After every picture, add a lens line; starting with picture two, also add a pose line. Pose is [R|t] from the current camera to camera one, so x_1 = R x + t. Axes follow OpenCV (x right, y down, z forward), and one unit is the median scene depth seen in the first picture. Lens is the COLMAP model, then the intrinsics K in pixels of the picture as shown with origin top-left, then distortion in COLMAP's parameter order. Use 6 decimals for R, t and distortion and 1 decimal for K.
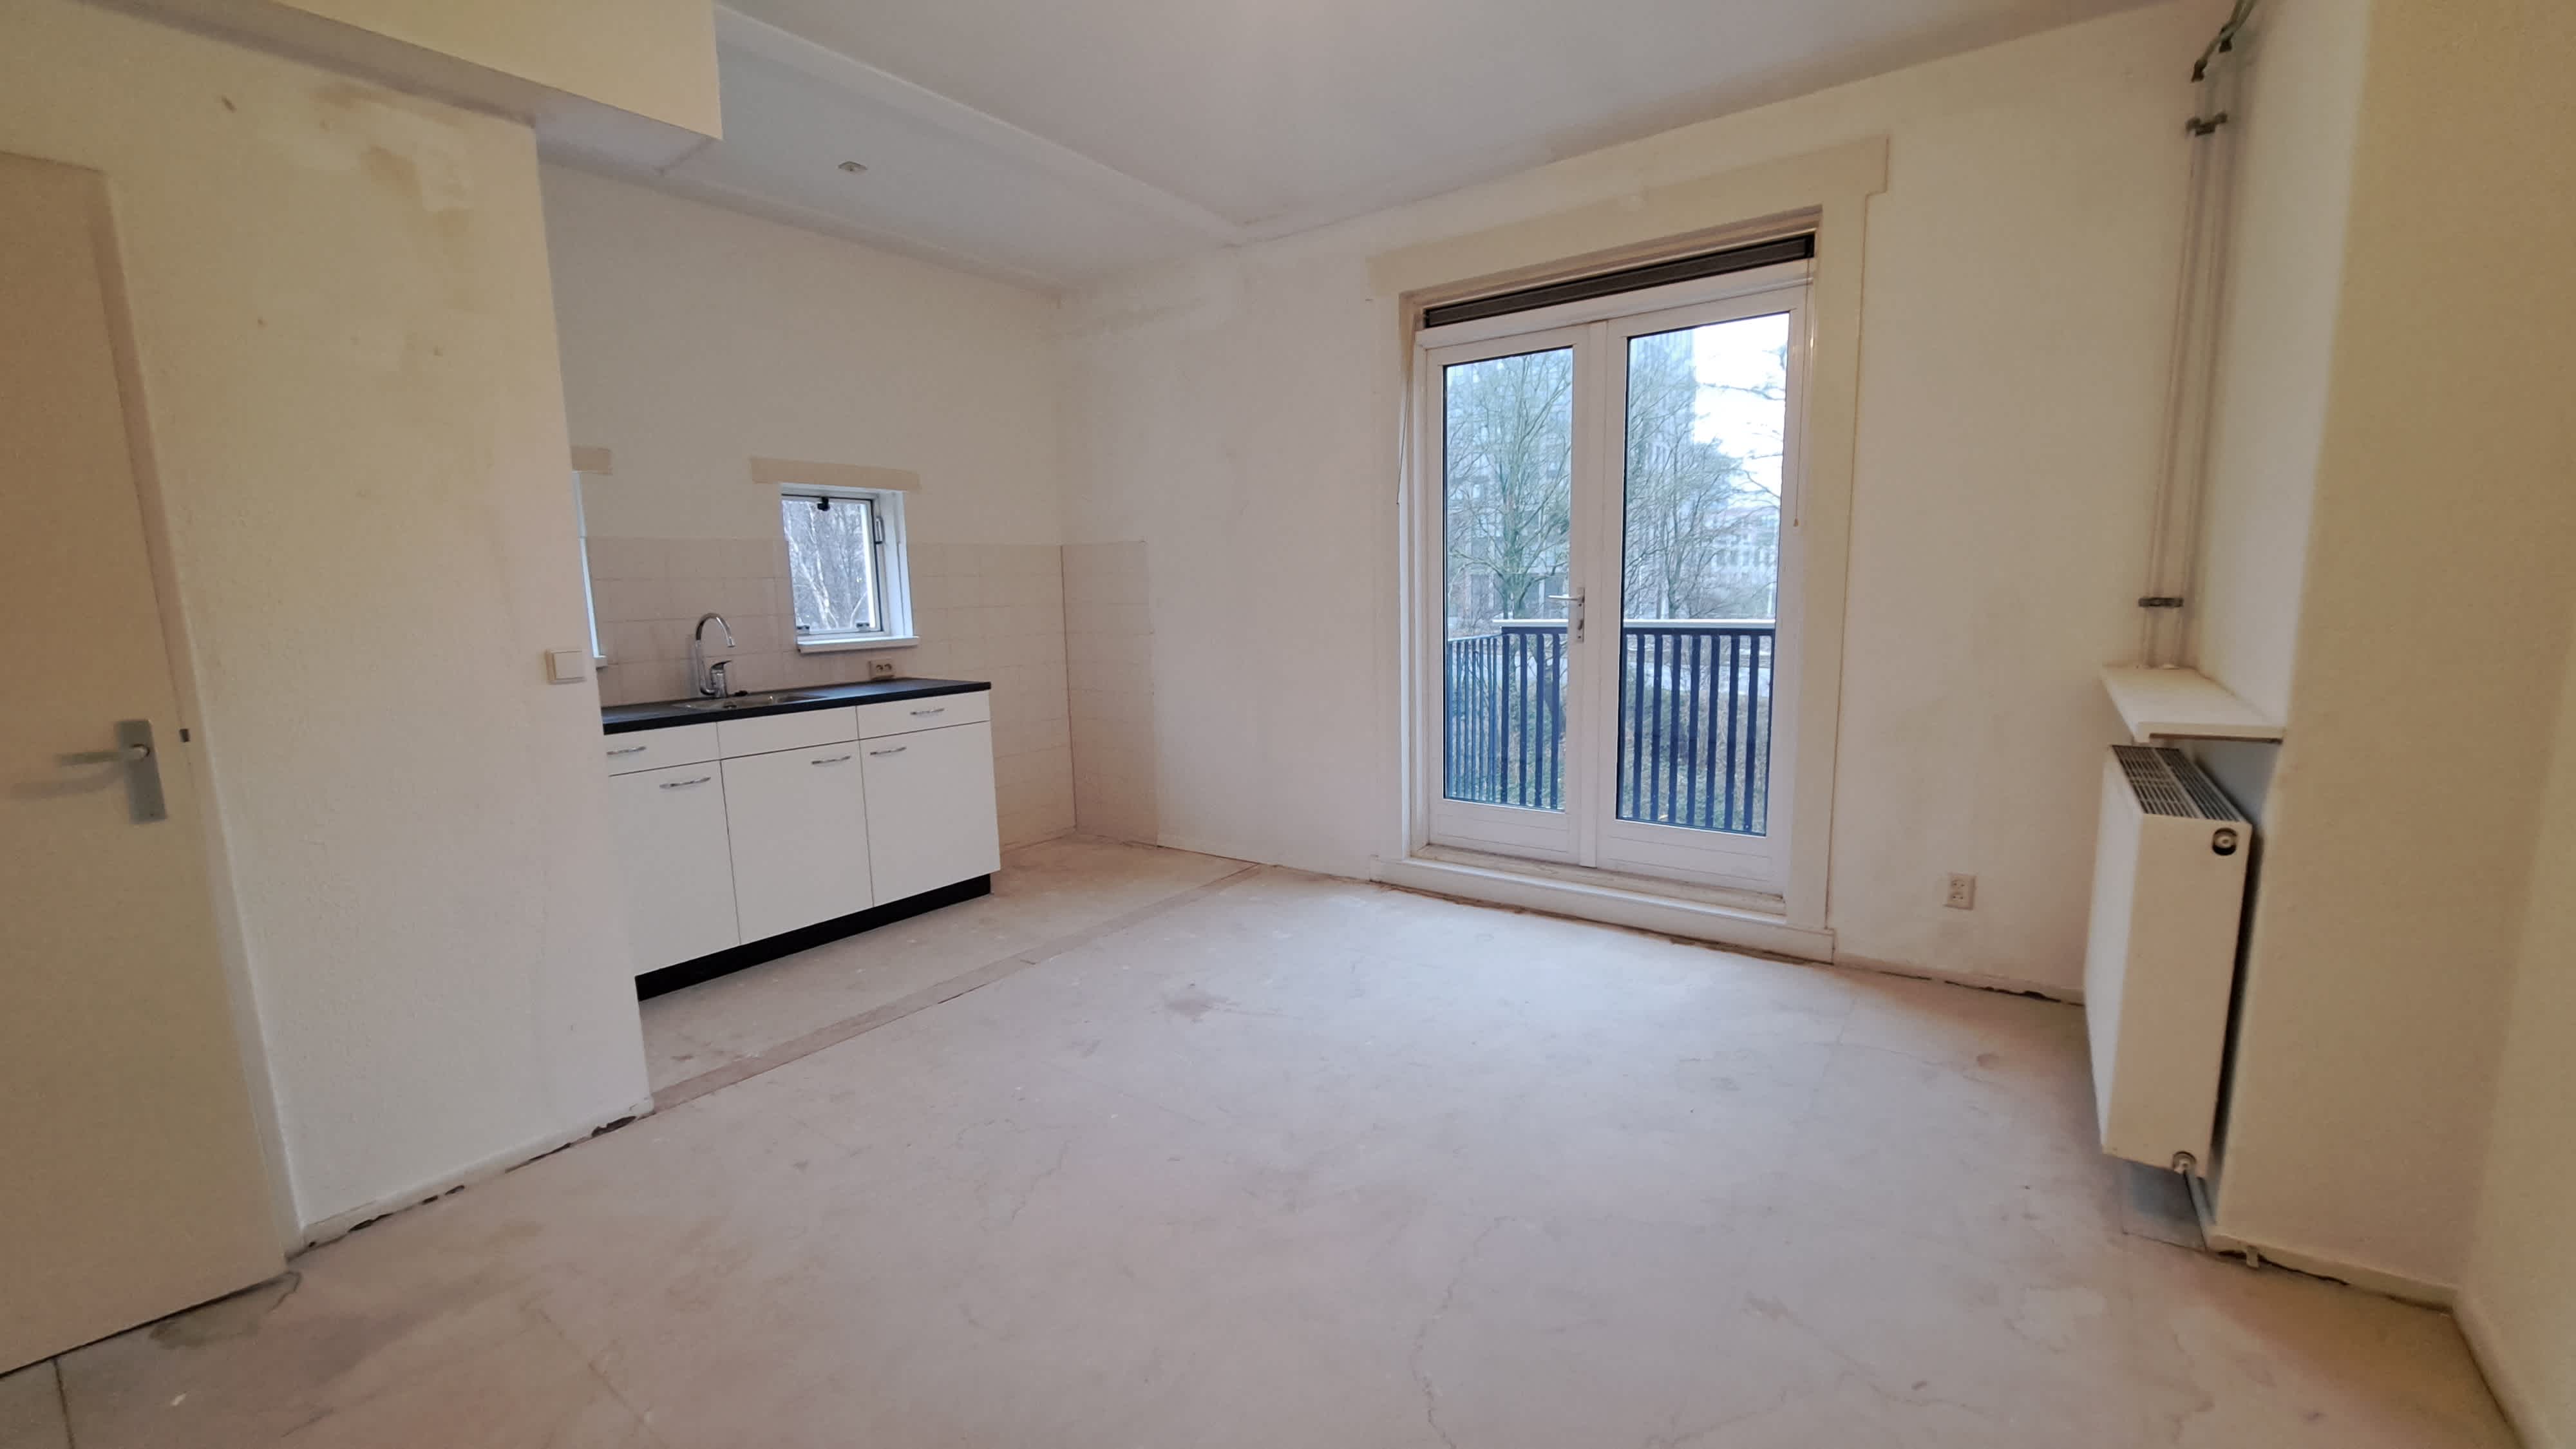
lens RADIAL K [[1009.1, 0, 1311.8], [0, 1009.1, 719.8], [0, 0, 1]] dist [-0.002105, -0.000097]
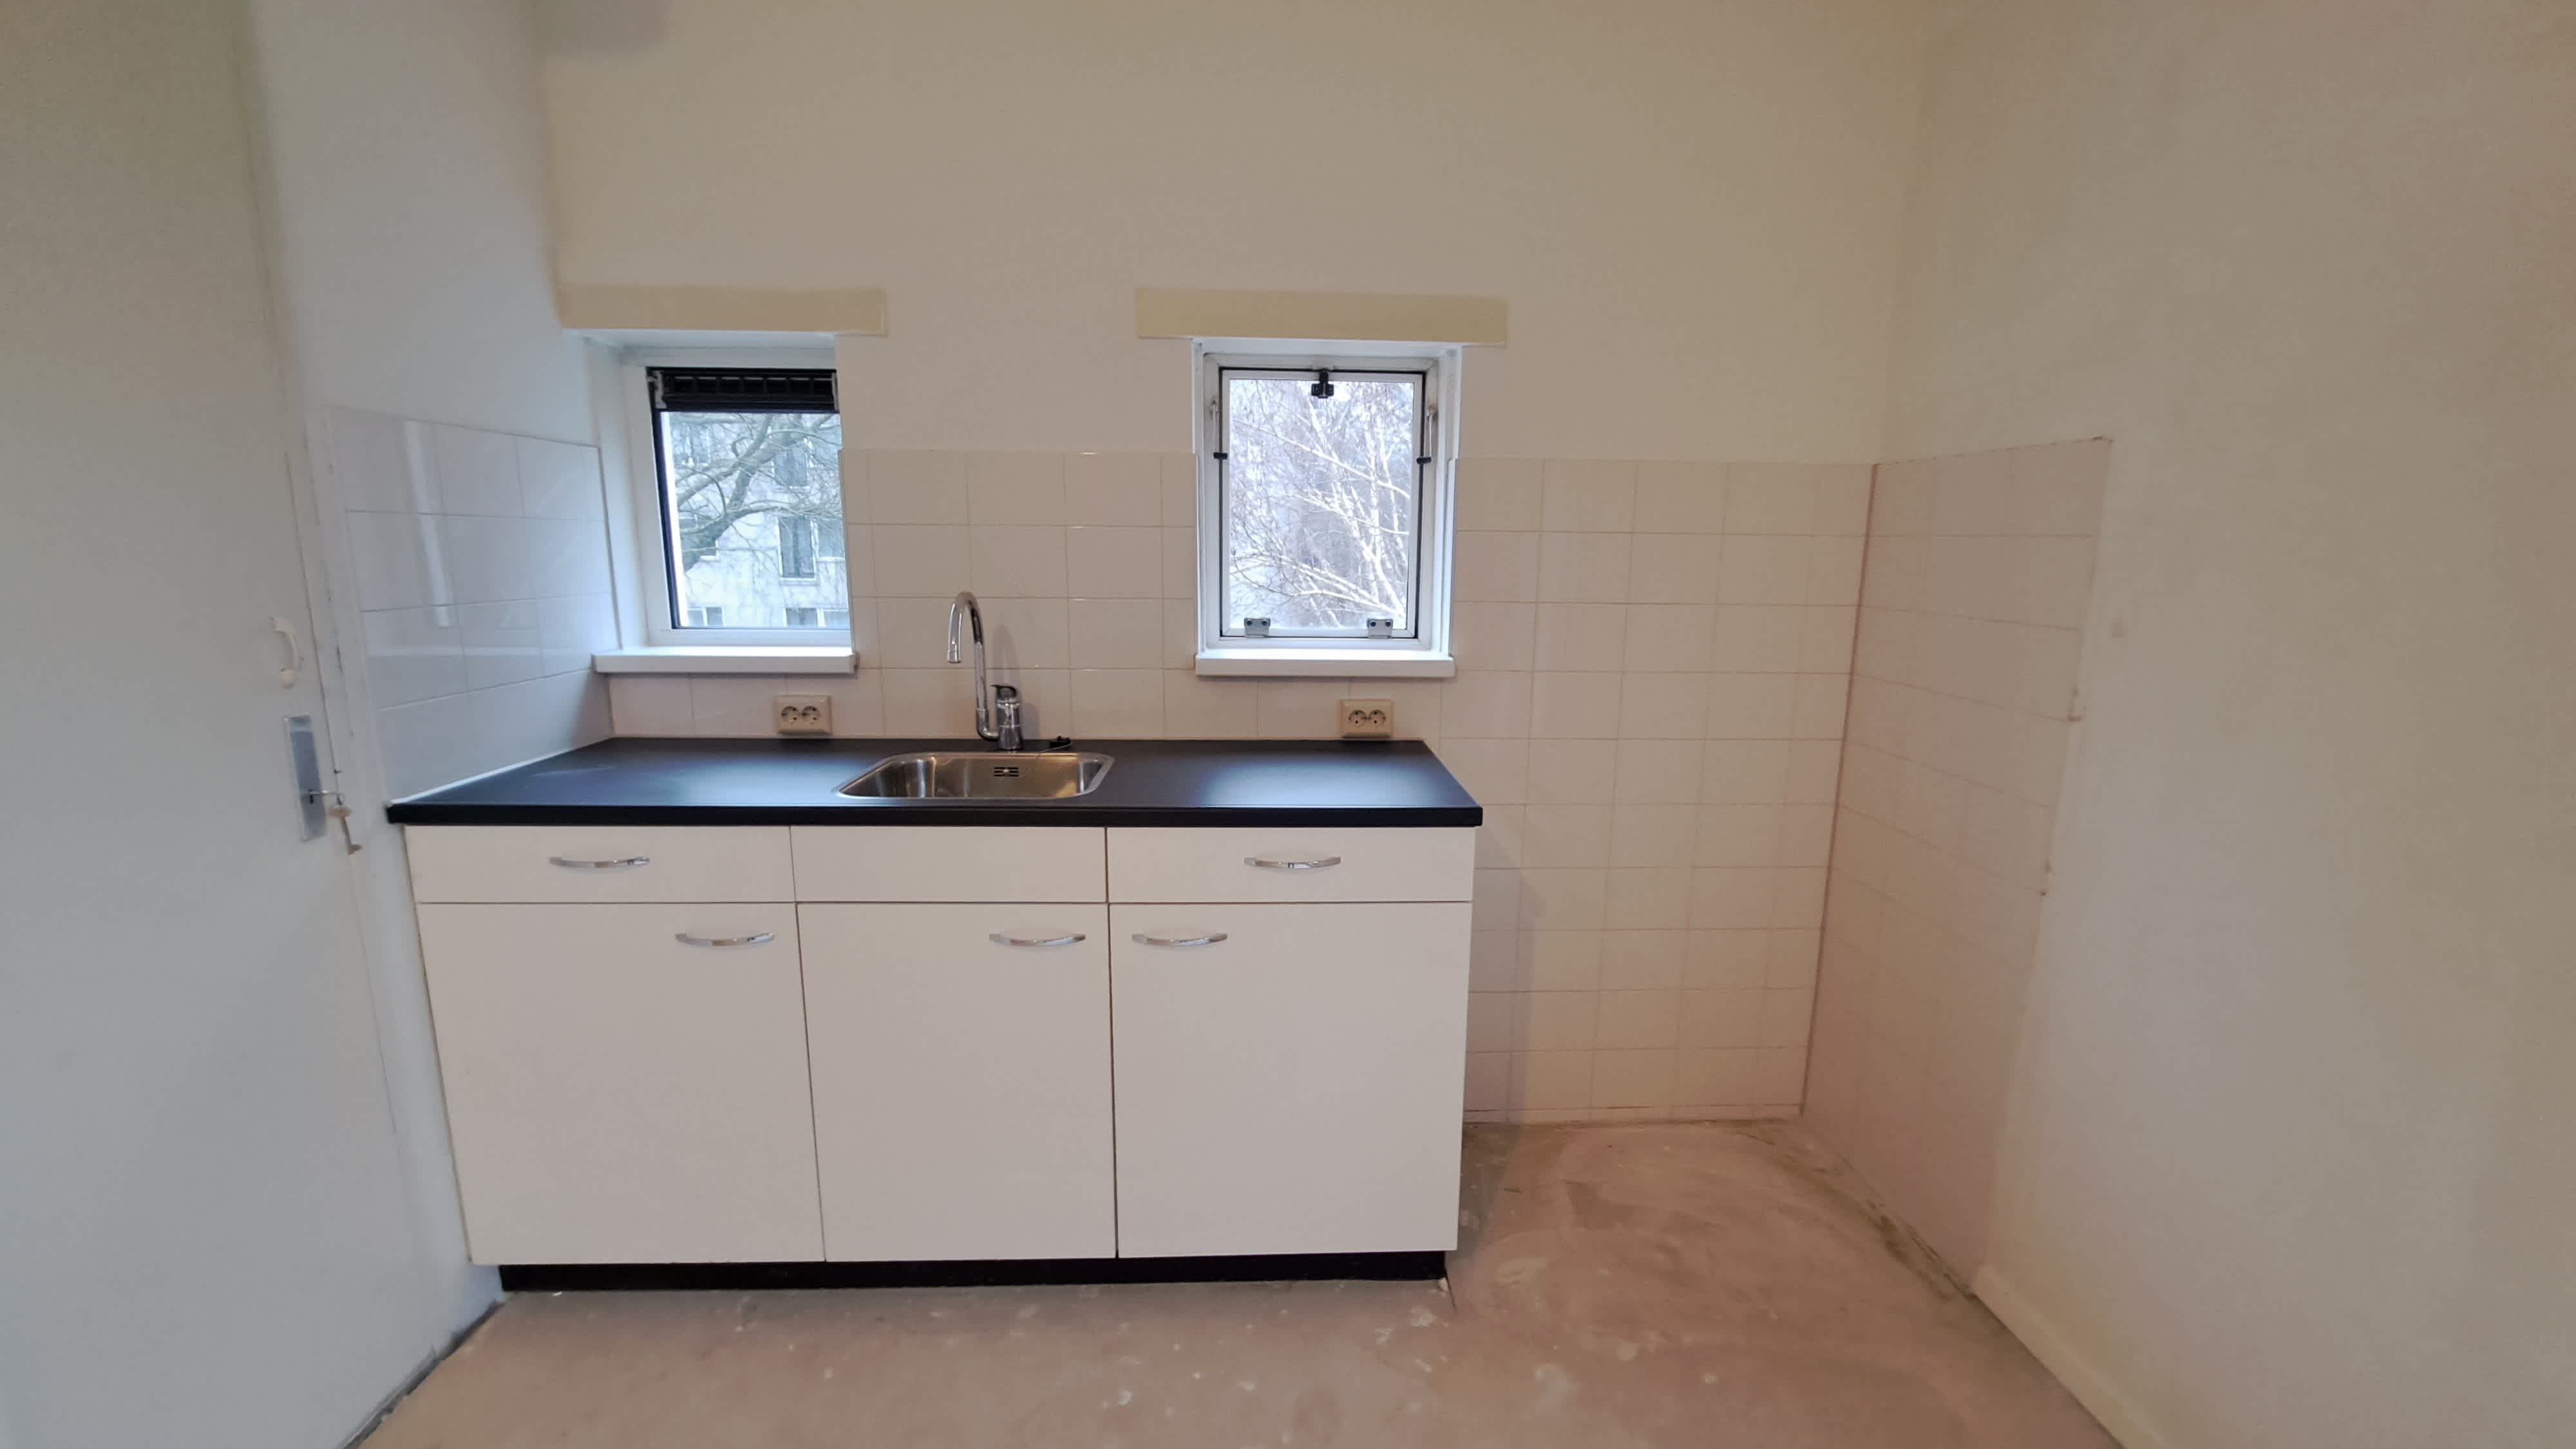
lens RADIAL K [[1009.1, 0, 1291.3], [0, 1009.1, 726.2], [0, 0, 1]] dist [-0.002105, -0.000097]
pose [[0.601159, 0.174883, -0.779759, -0.064964], [-0.136097, 0.983911, 0.115745, -0.099999], [0.787455, 0.036542, 0.615288, 0.678220]]
